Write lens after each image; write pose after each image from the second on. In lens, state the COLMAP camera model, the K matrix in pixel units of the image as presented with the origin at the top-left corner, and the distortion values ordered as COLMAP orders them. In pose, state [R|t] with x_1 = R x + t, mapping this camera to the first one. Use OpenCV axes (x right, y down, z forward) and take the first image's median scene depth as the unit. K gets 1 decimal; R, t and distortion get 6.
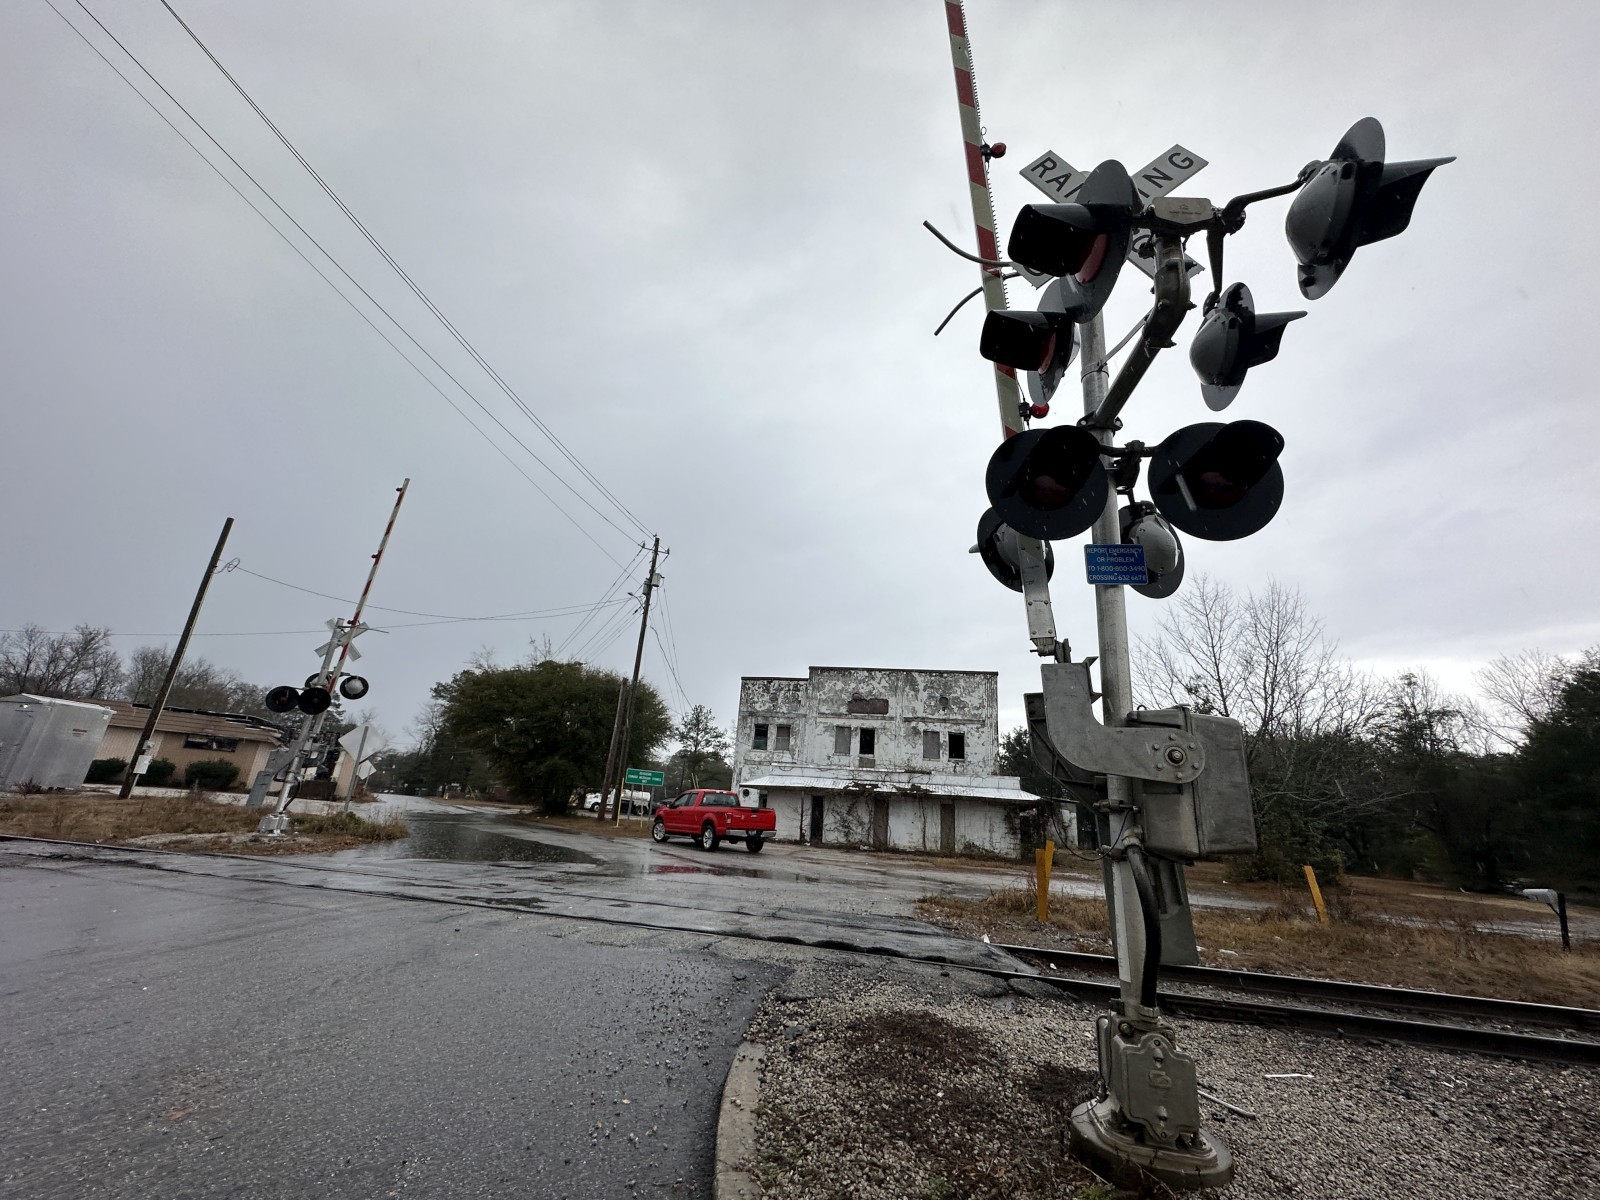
lens RADIAL K [[635.7, 0, 801.9], [0, 635.7, 601.2], [0, 0, 1]] dist [-0.003109, 0.000801]
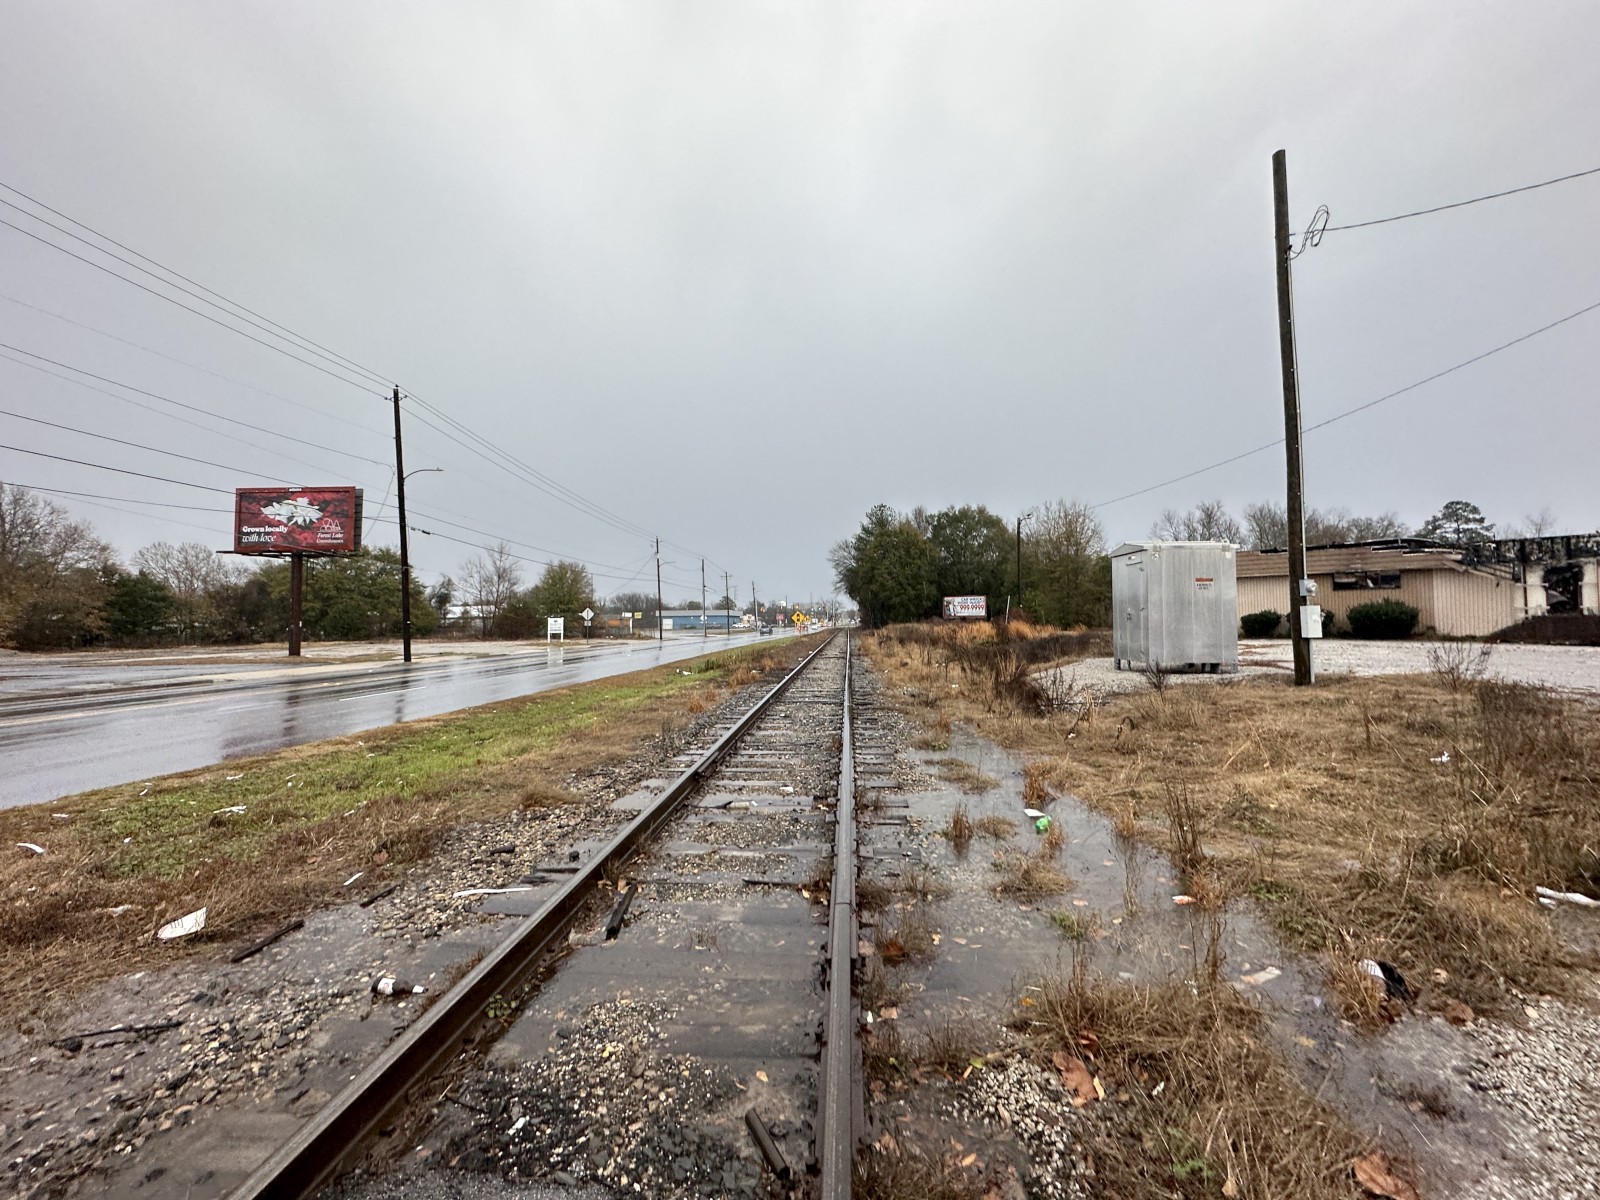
lens RADIAL K [[639.1, 0, 803.6], [0, 639.1, 600.8], [0, 0, 1]] dist [-0.001042, 0.000374]
pose [[0.127048, -0.102154, -0.986622, -0.600053], [0.340474, 0.938739, -0.053353, 0.131786], [0.931631, -0.329141, 0.154046, 0.559529]]
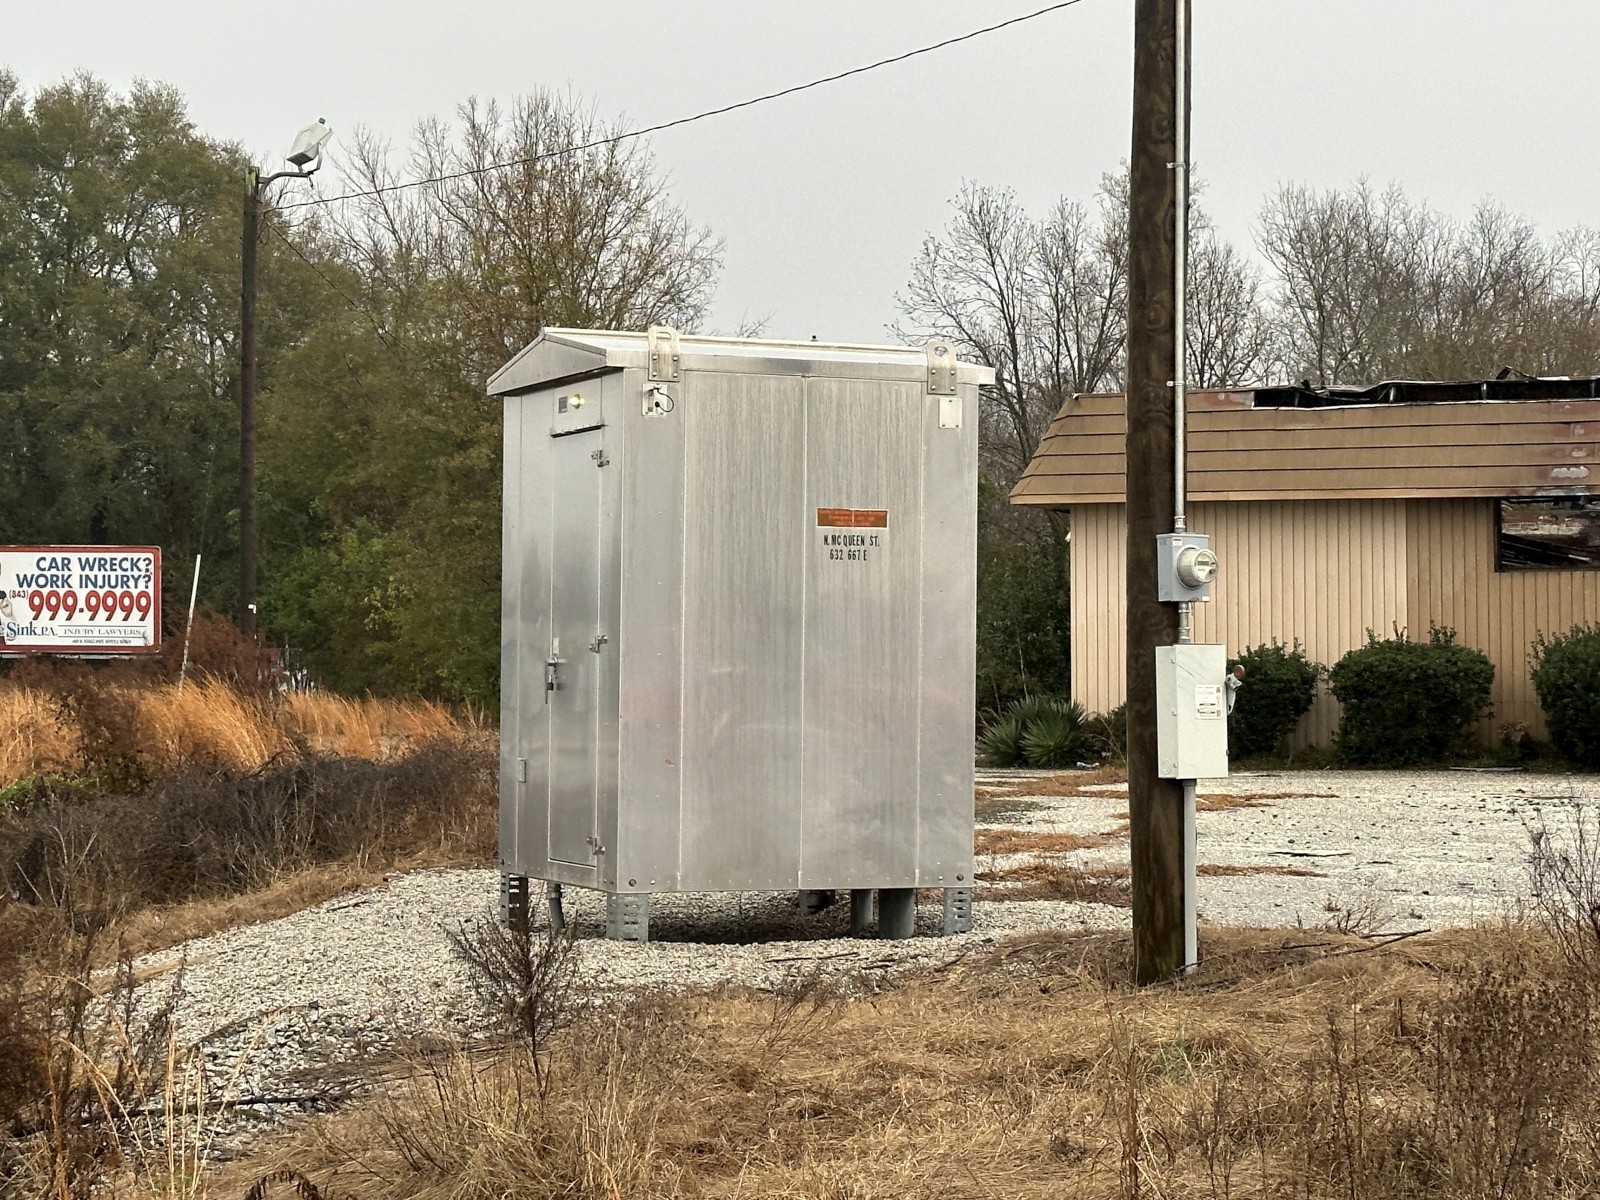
lens RADIAL K [[3259.0, 0, 800.0], [0, 3259.0, 600.0], [0, 0, 1]] dist [0.216955, 0.020290]
pose [[0.549782, -0.084455, -0.831028, -0.575797], [0.304720, 0.946593, 0.105394, 0.154475], [0.777744, -0.311175, 0.546155, 0.635102]]
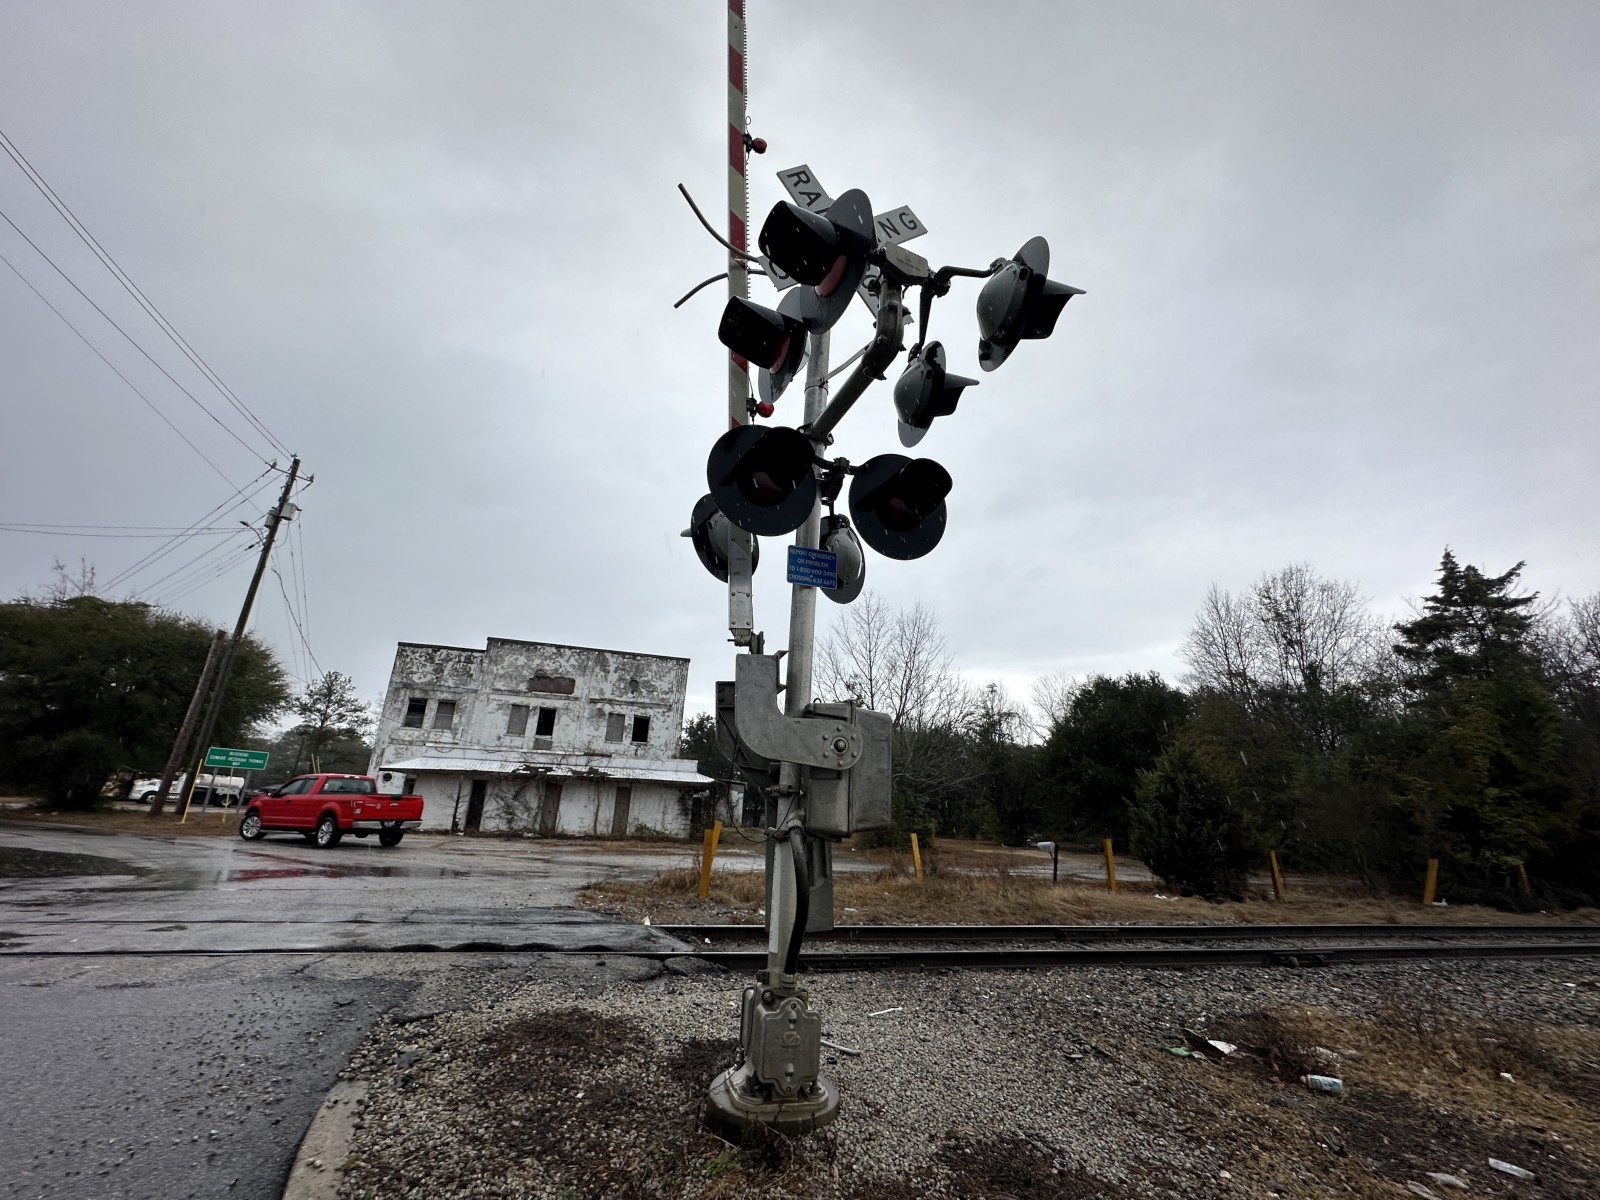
lens RADIAL K [[635.7, 0, 801.9], [0, 635.7, 601.2], [0, 0, 1]] dist [-0.003109, 0.000801]
pose [[0.888172, 0.115006, 0.444886, 0.000671], [-0.126223, 0.991992, -0.004443, 0.000785], [-0.441834, -0.052209, 0.895576, 0.005202]]
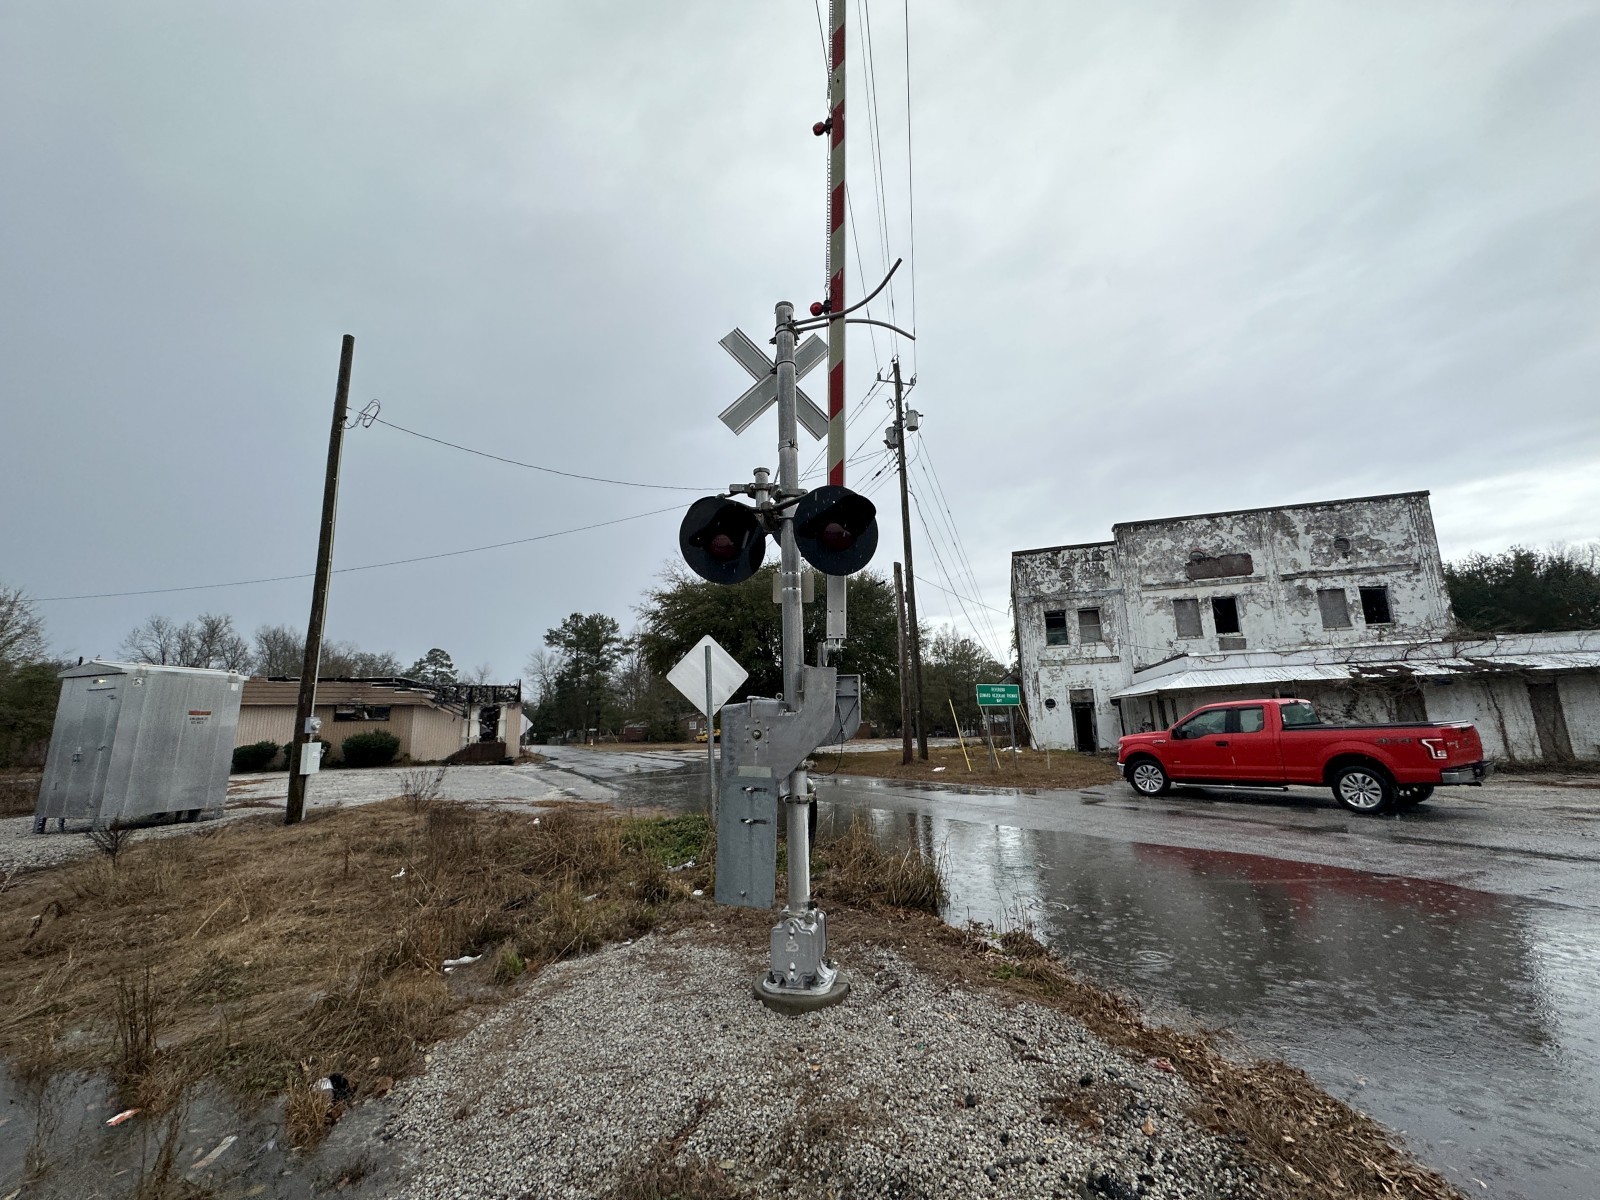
lens RADIAL K [[635.7, 0, 801.9], [0, 635.7, 601.2], [0, 0, 1]] dist [-0.003109, 0.000801]
pose [[0.987923, -0.118994, -0.099242, -0.576978], [0.130761, 0.983880, 0.121989, 0.115470], [0.083126, -0.133493, 0.987557, 0.535181]]
